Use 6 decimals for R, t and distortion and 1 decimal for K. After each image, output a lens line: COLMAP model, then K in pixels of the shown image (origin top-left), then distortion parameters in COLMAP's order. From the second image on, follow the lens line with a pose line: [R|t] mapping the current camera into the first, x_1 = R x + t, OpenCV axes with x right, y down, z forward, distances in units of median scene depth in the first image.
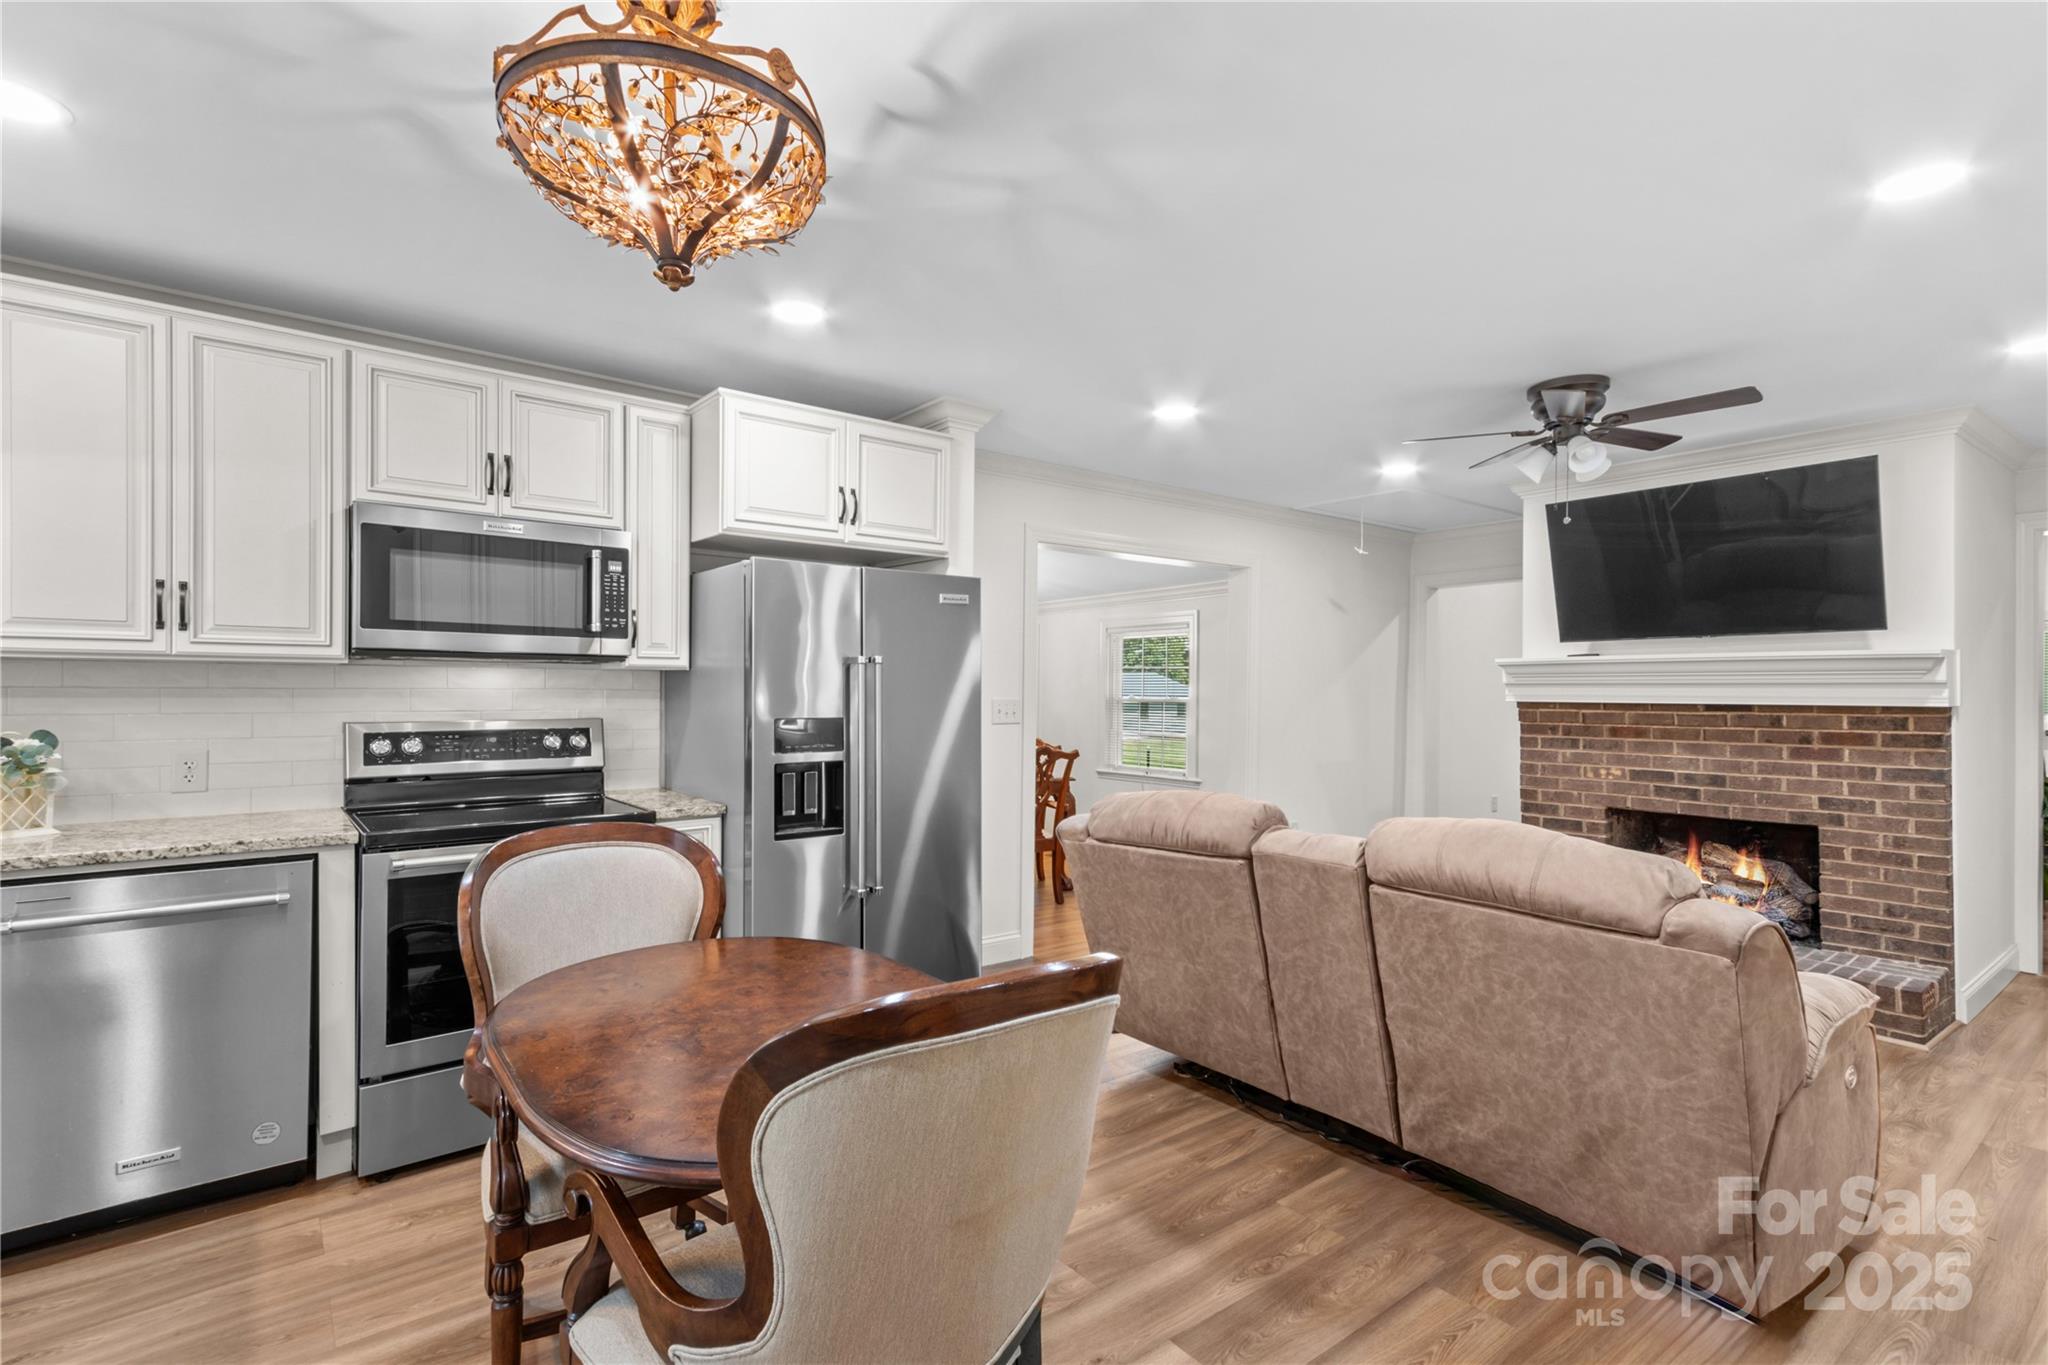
lens RADIAL K [[966.9, 0, 1006.0], [0, 966.9, 682.5], [0, 0, 1]] dist [0.023194, -0.001474]
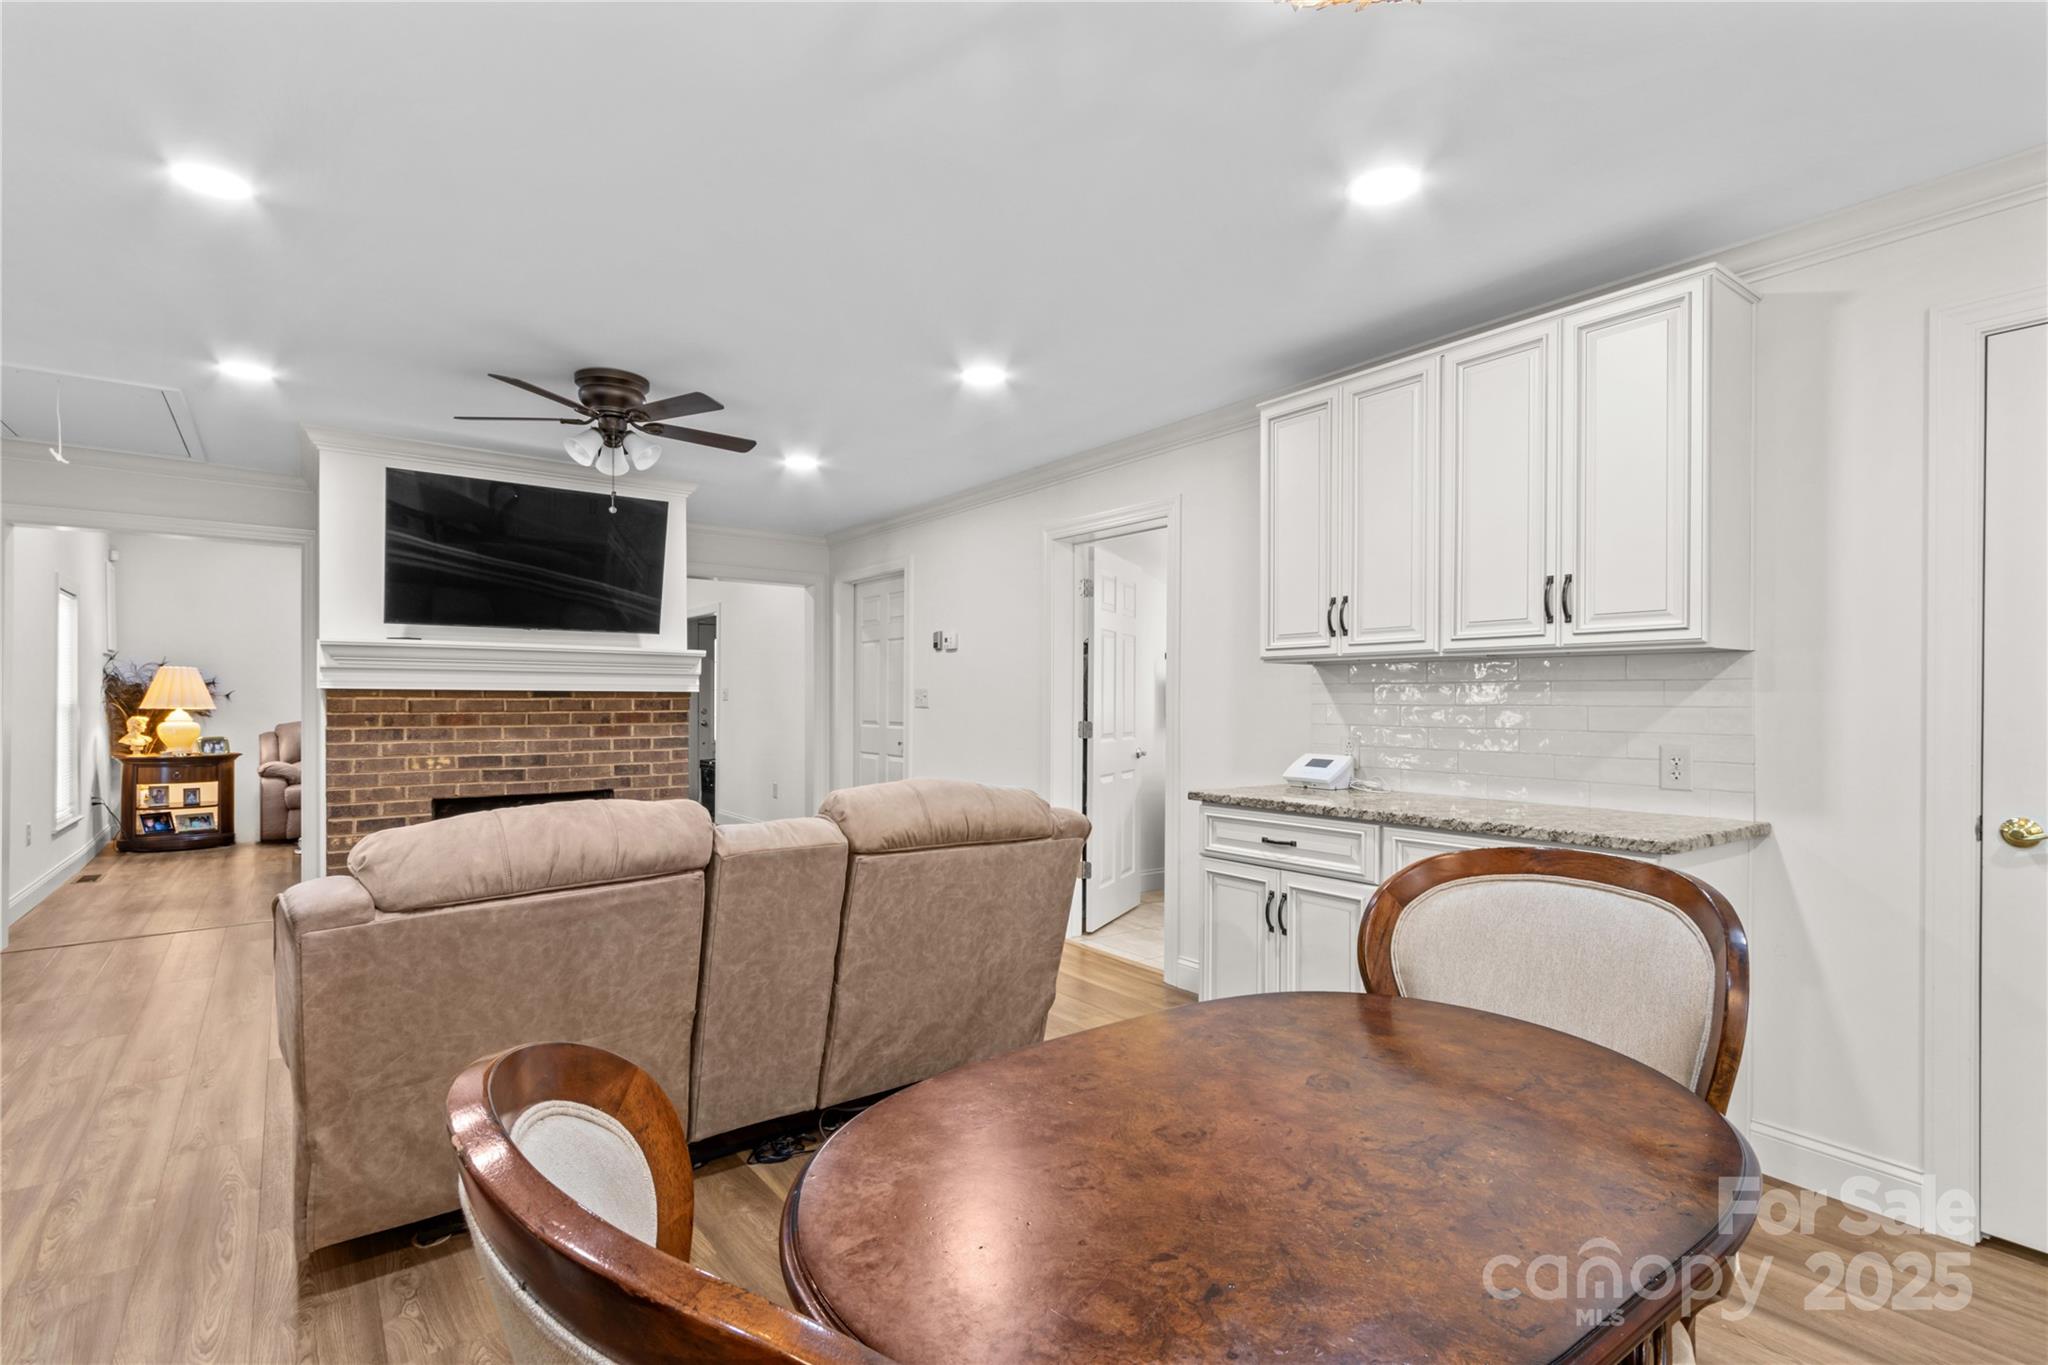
lens RADIAL K [[954.9, 0, 1017.8], [0, 954.9, 707.0], [0, 0, 1]] dist [0.000958, -0.000116]
pose [[-0.005543, -0.011602, 0.999917, -0.377992], [-0.013999, 0.999836, 0.011524, 0.021752], [-0.999887, -0.013934, -0.005705, 0.499272]]
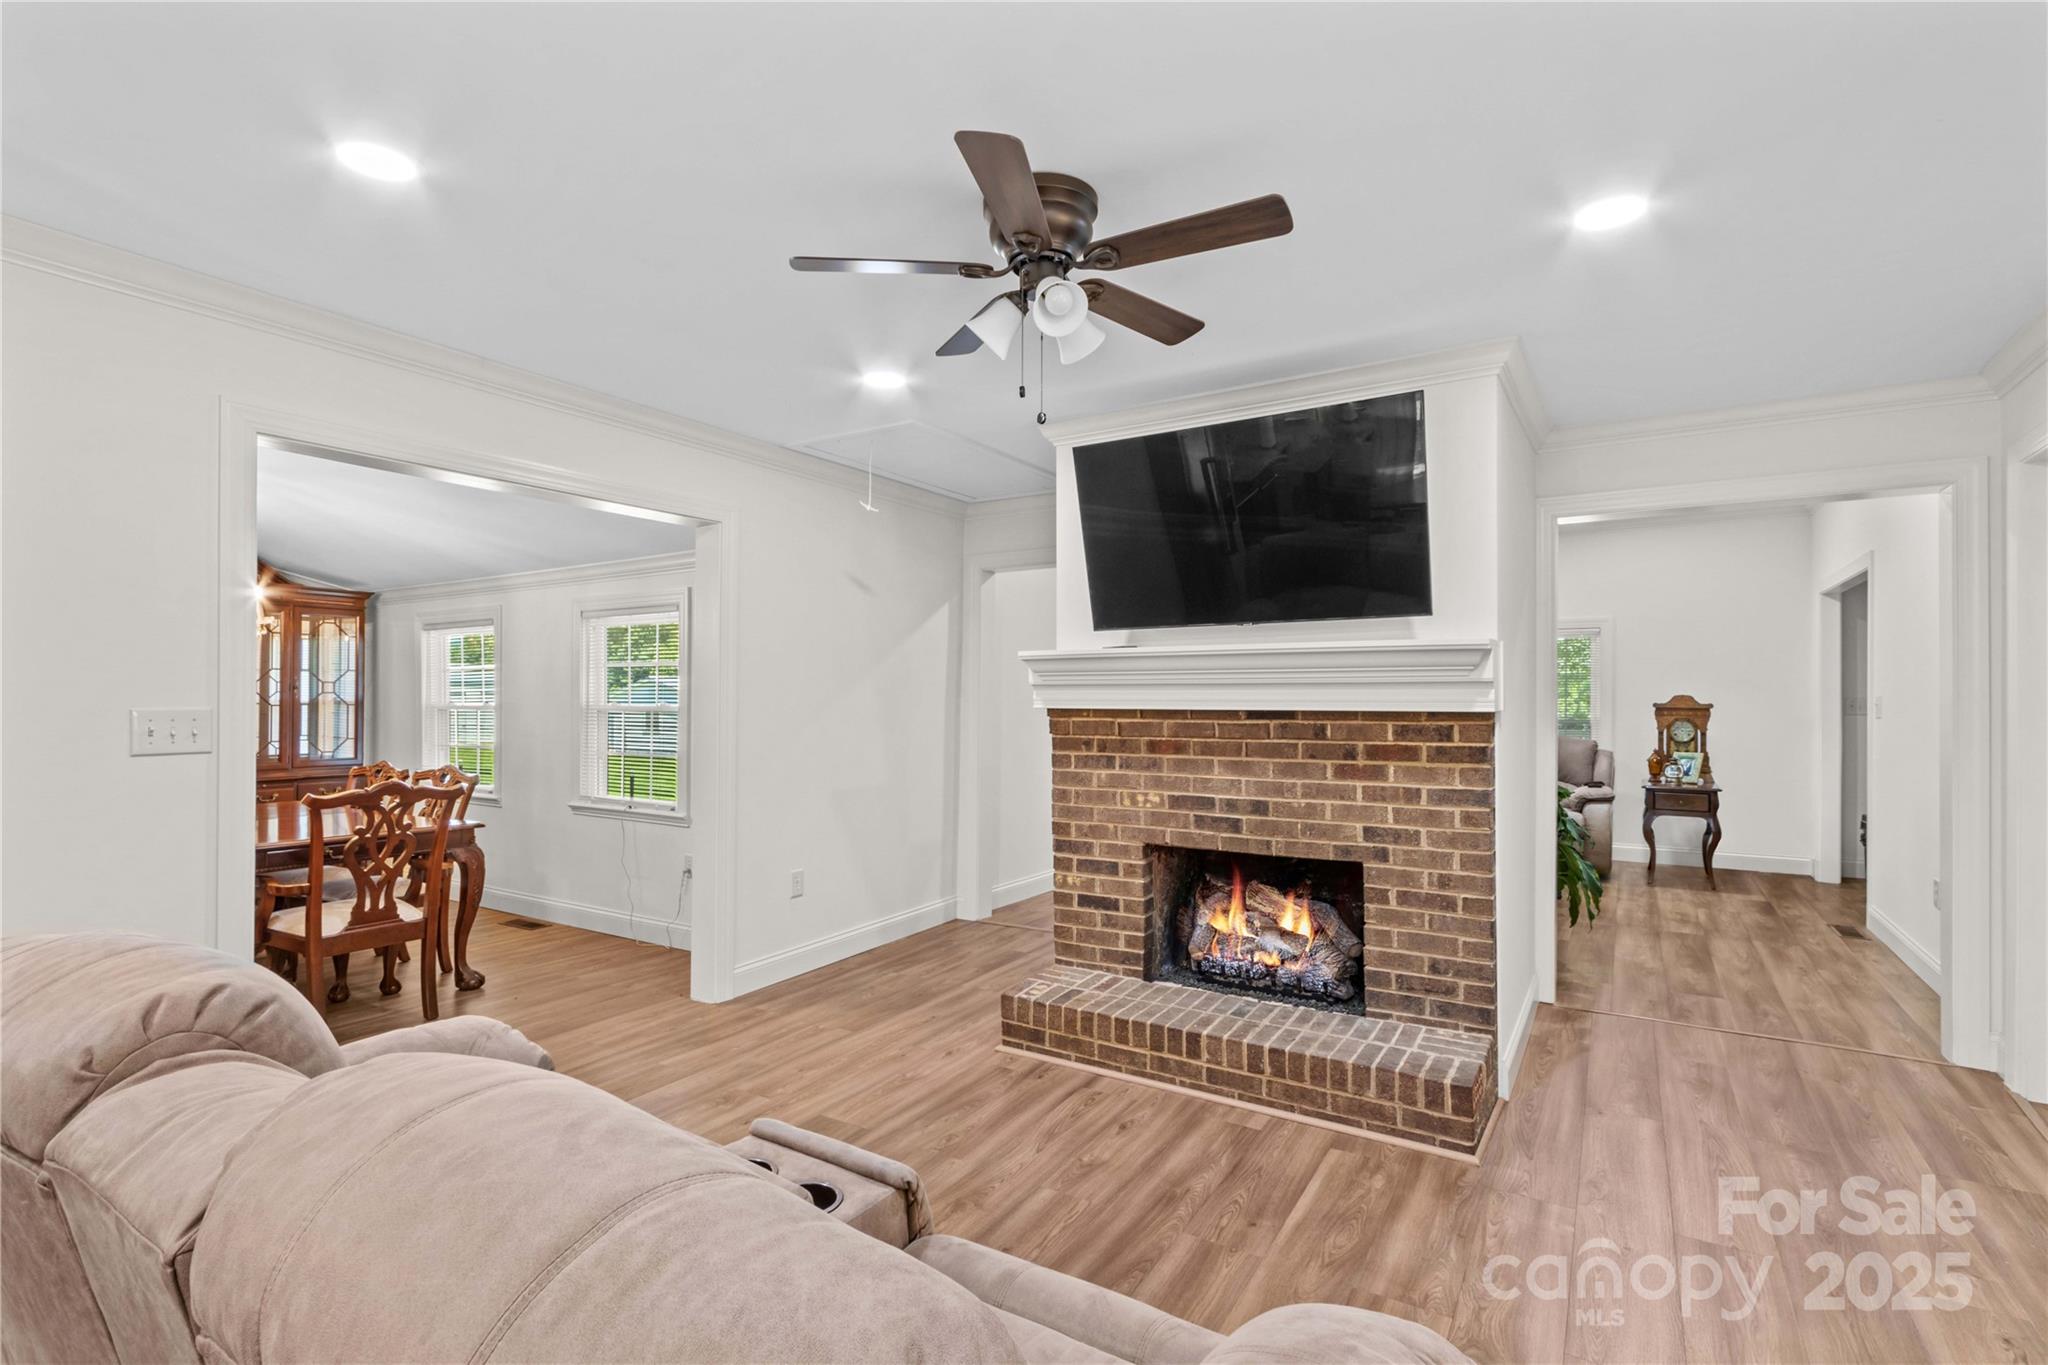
lens RADIAL K [[980.5, 0, 1008.2], [0, 980.5, 690.8], [0, 0, 1]] dist [0.022014, -0.000028]
pose [[0.940305, -0.002289, 0.340325, 0.287125], [0.001531, 0.999996, 0.002495, 0.004621], [-0.340329, -0.001825, 0.940305, 0.350017]]
